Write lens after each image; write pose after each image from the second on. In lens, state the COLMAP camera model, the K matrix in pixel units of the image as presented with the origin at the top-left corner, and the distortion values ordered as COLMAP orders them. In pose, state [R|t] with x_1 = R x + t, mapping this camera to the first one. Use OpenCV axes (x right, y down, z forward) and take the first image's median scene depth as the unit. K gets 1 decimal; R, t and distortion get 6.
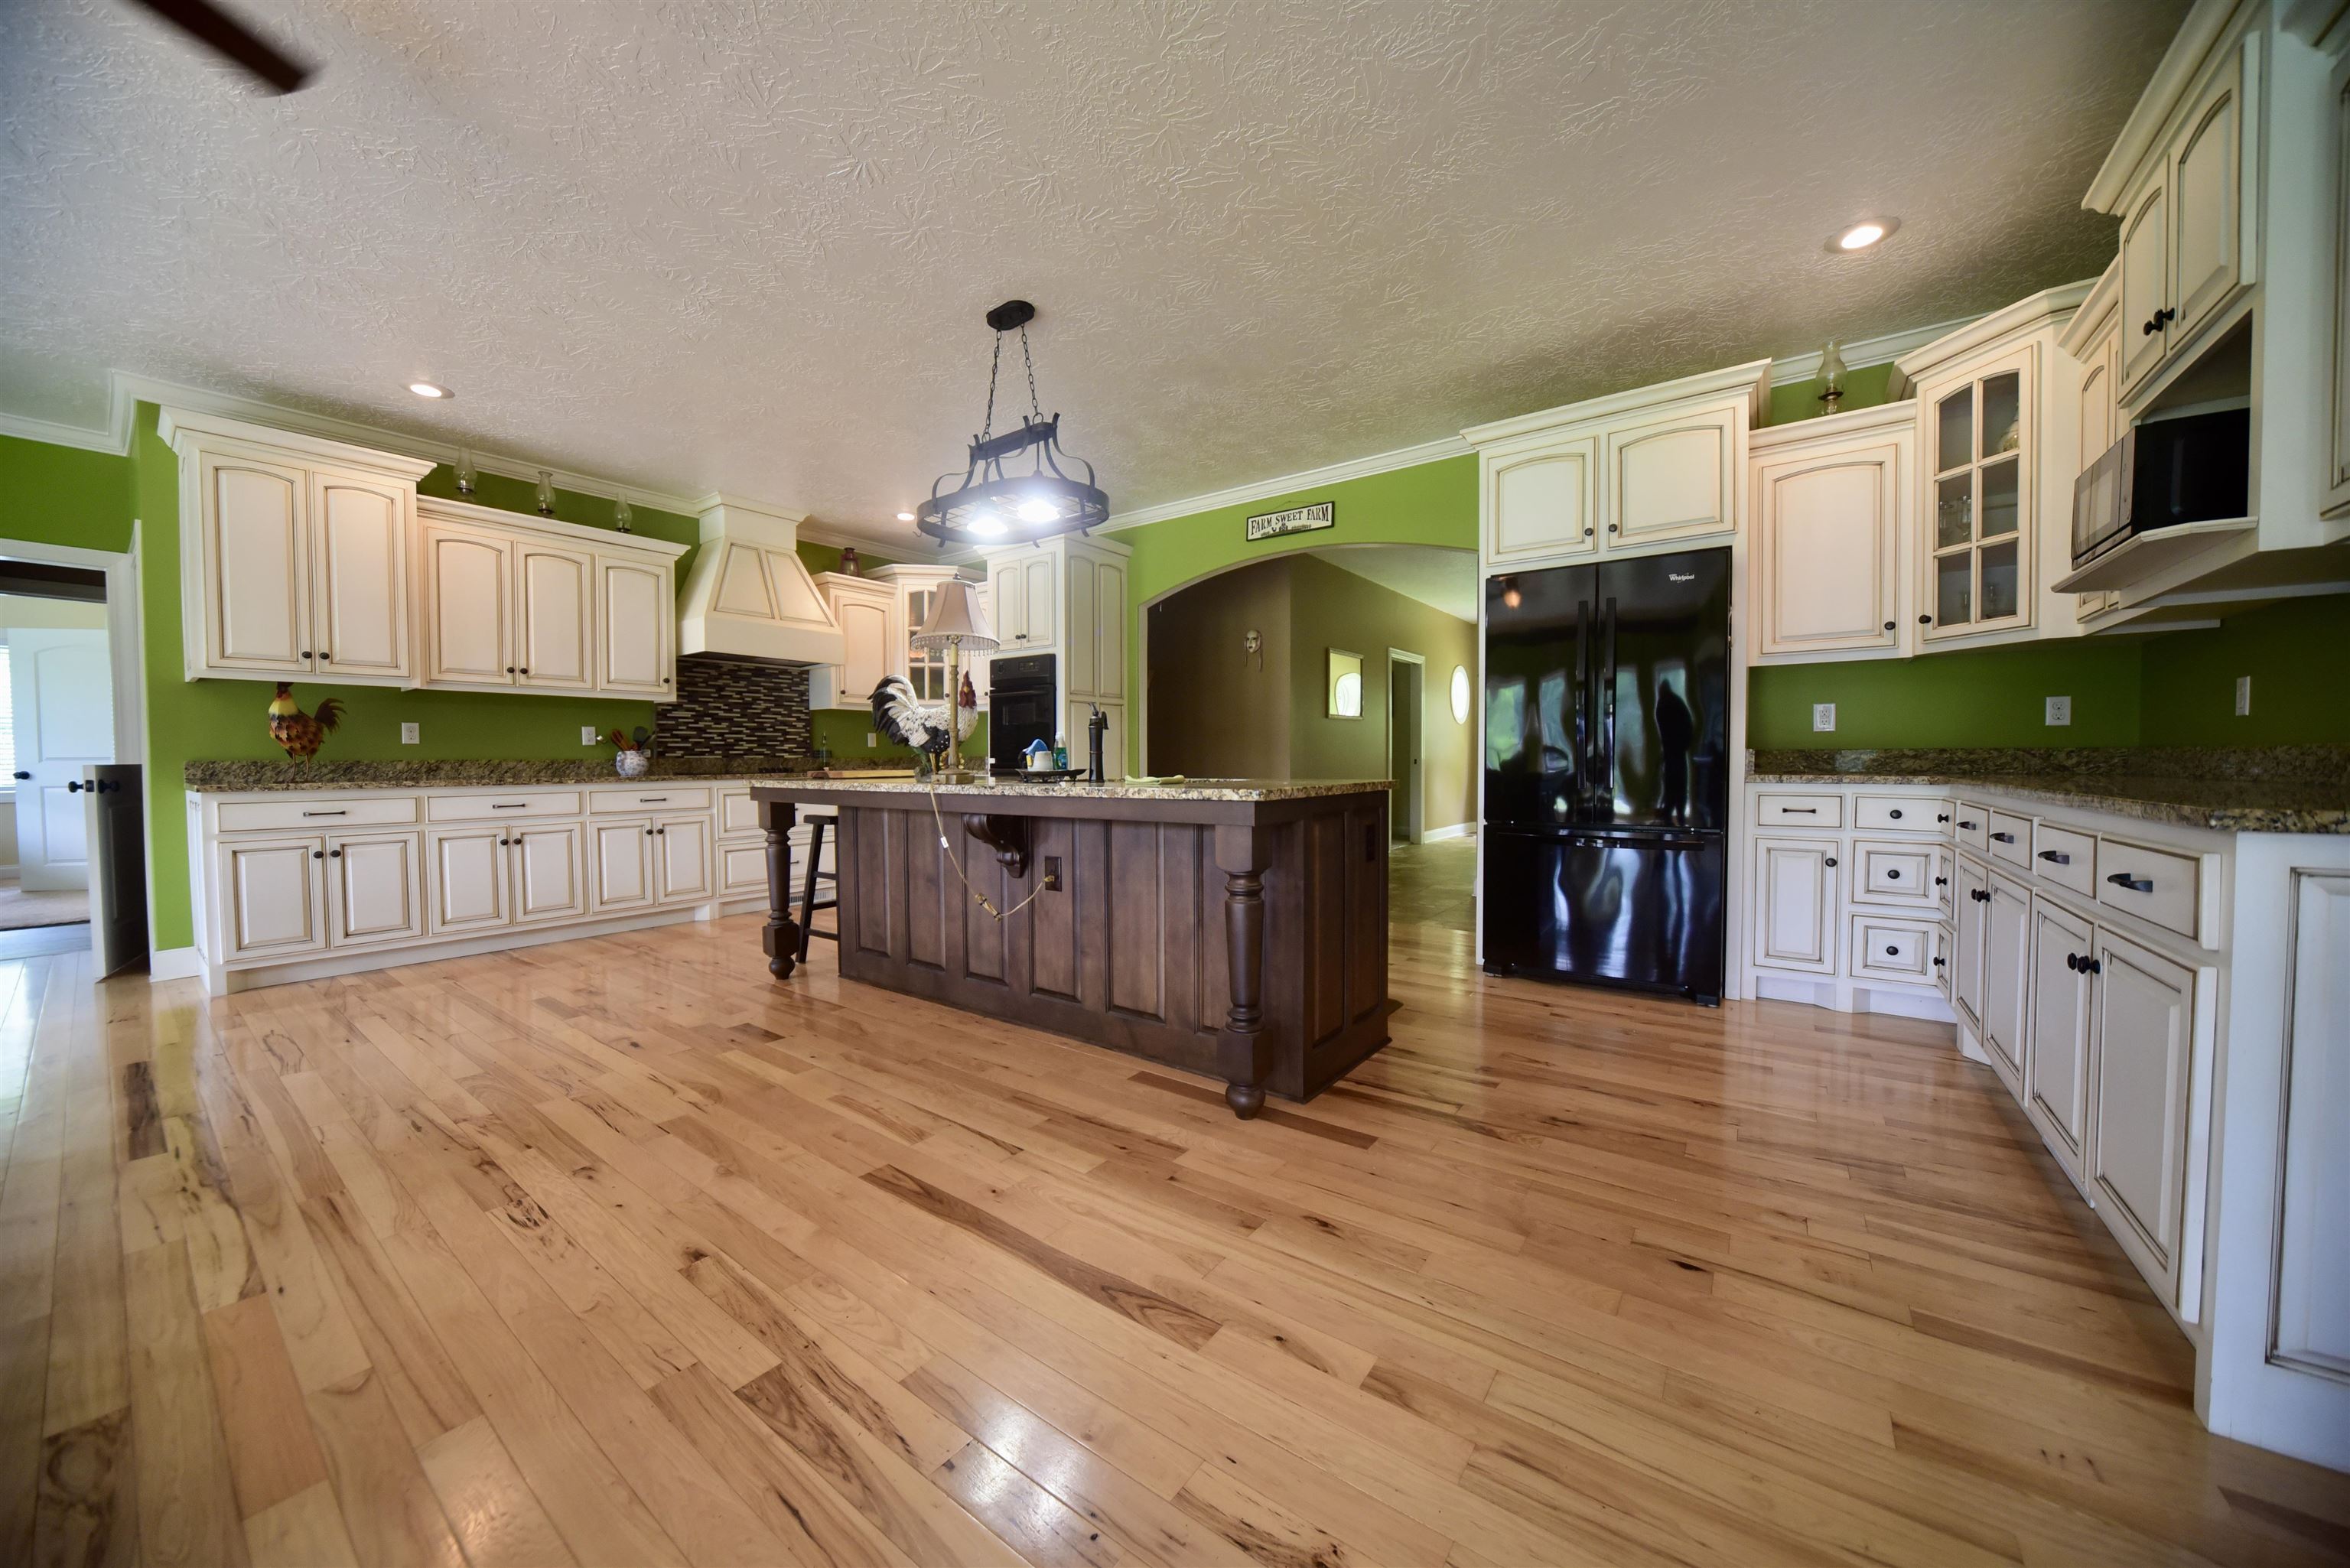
lens RADIAL K [[814.2, 0, 1172.3], [0, 814.2, 775.4], [0, 0, 1]] dist [-0.011465, -0.000623]
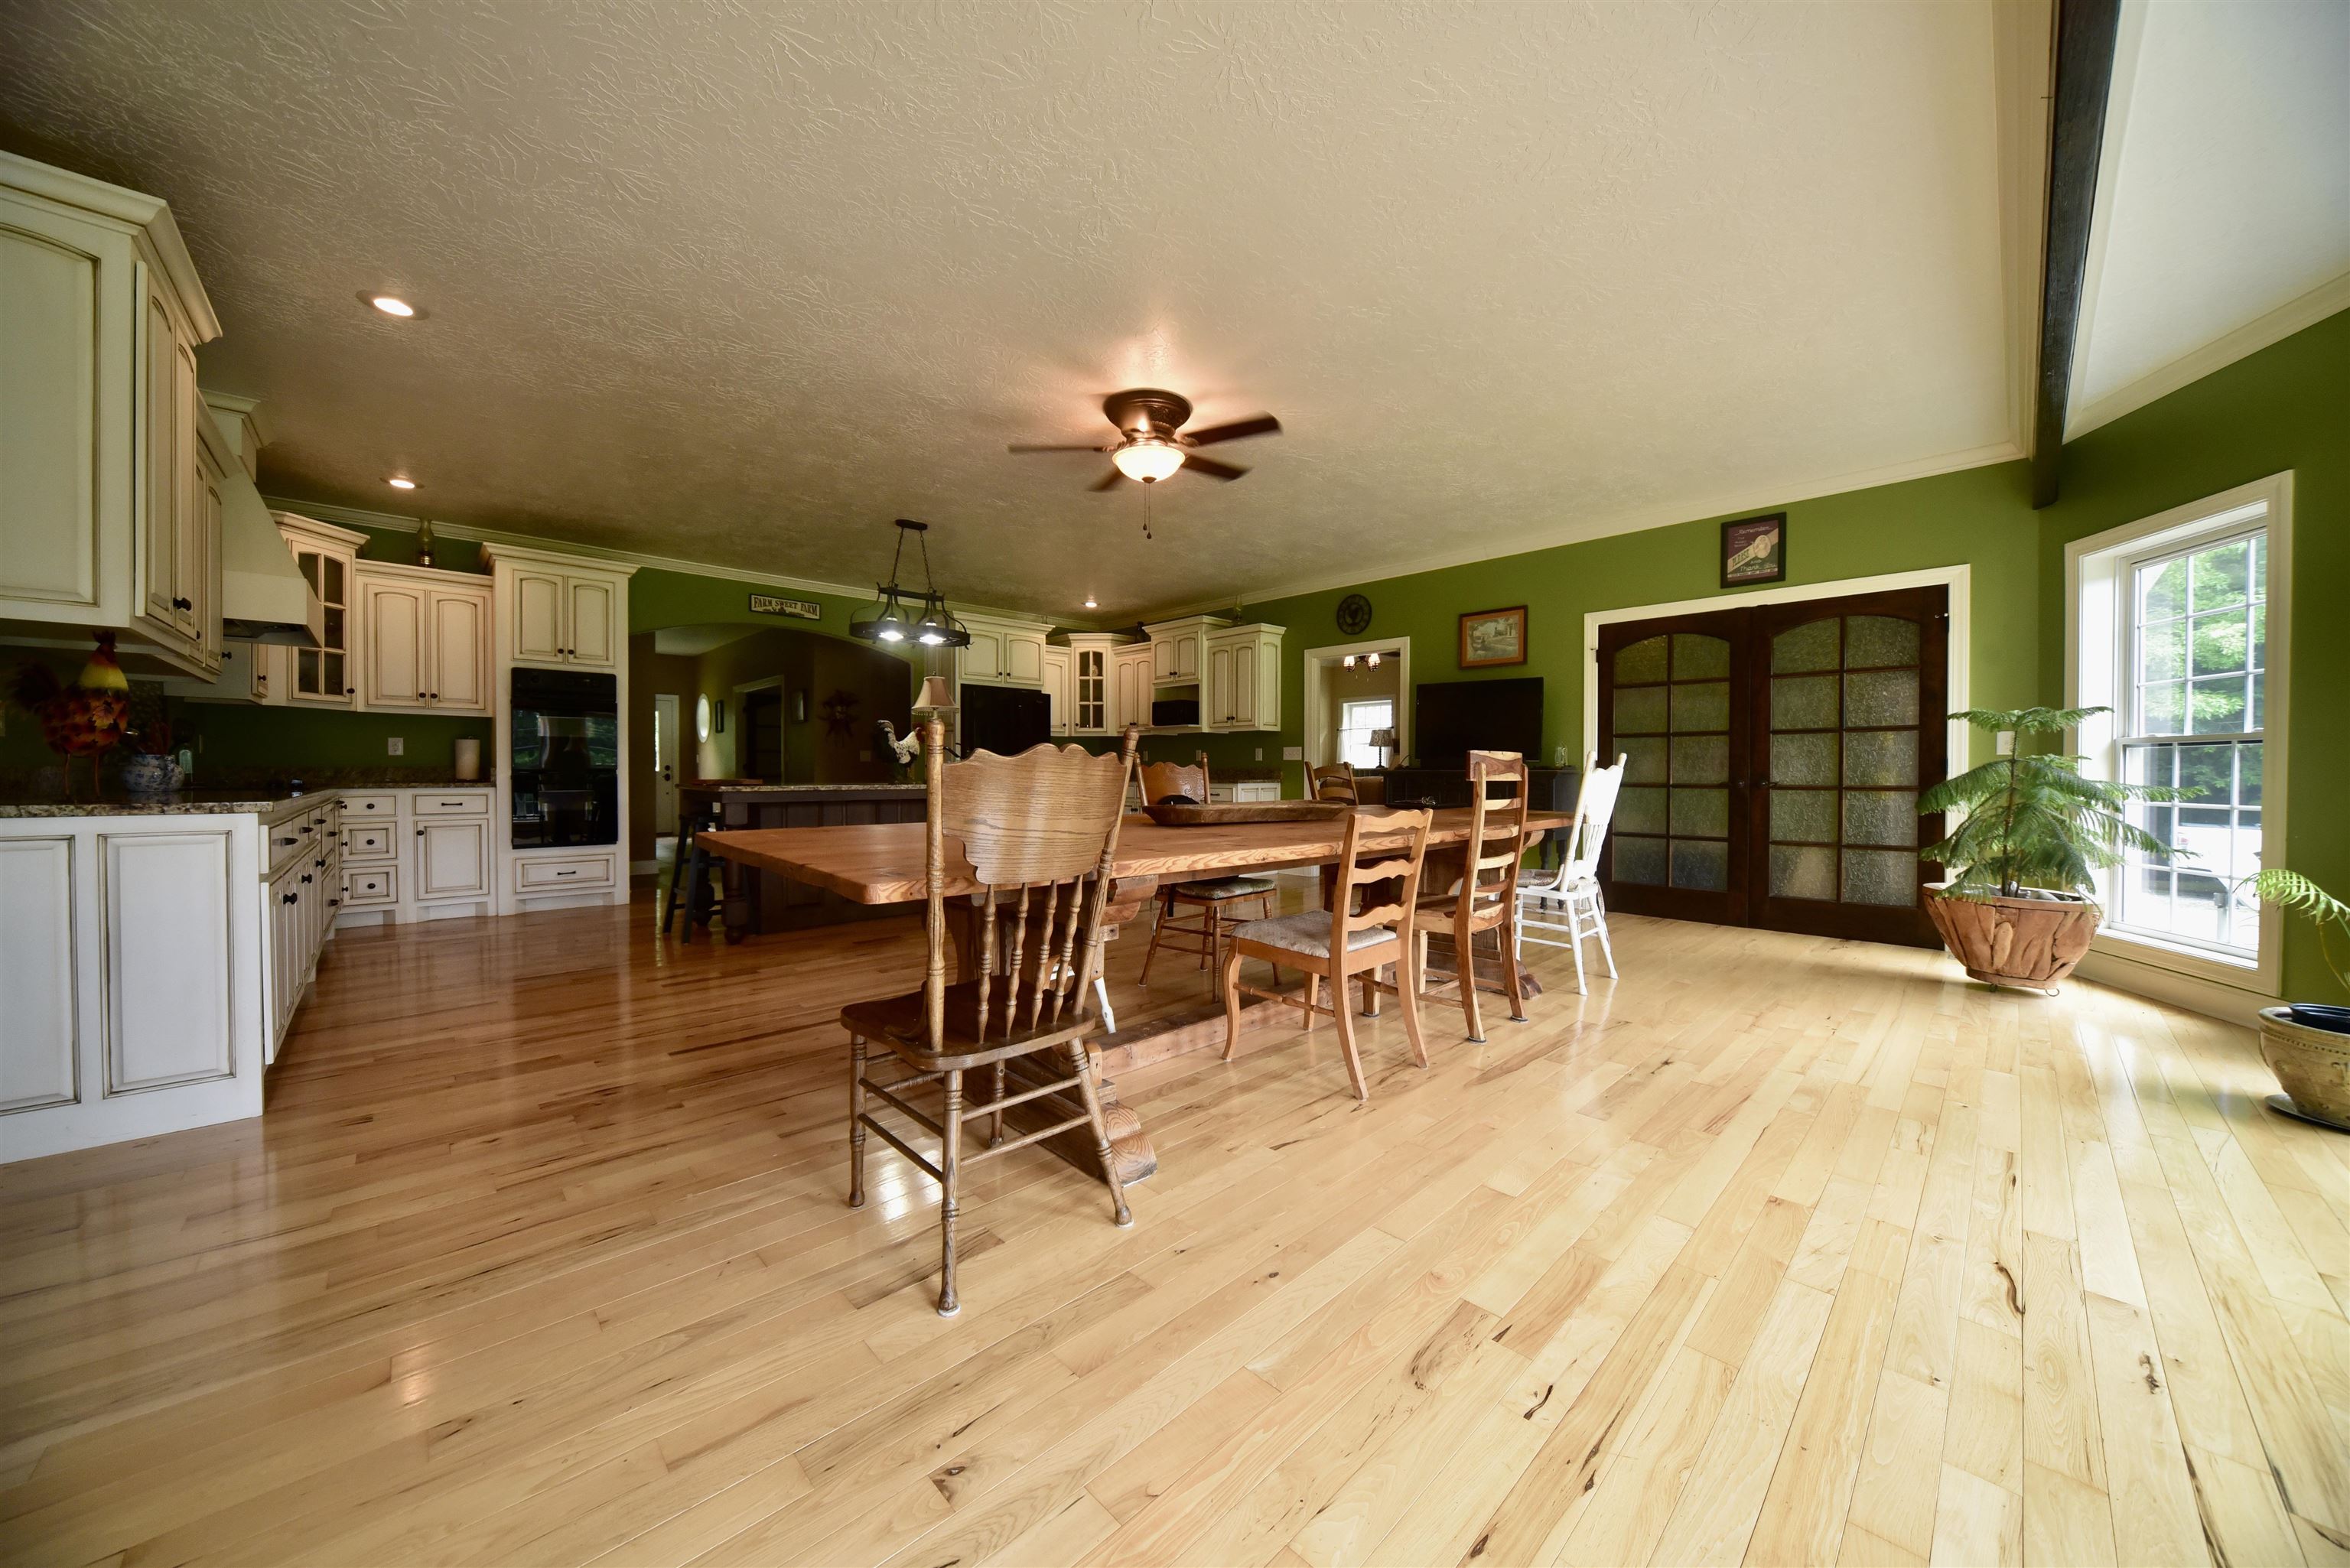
lens RADIAL K [[814.2, 0, 1173.1], [0, 814.2, 782.6], [0, 0, 1]] dist [-0.011465, -0.000623]
pose [[0.181919, -0.012506, 0.983234, -2.012729], [0.016183, 0.999822, 0.009723, -0.003967], [-0.983180, 0.014143, 0.182089, 0.109617]]
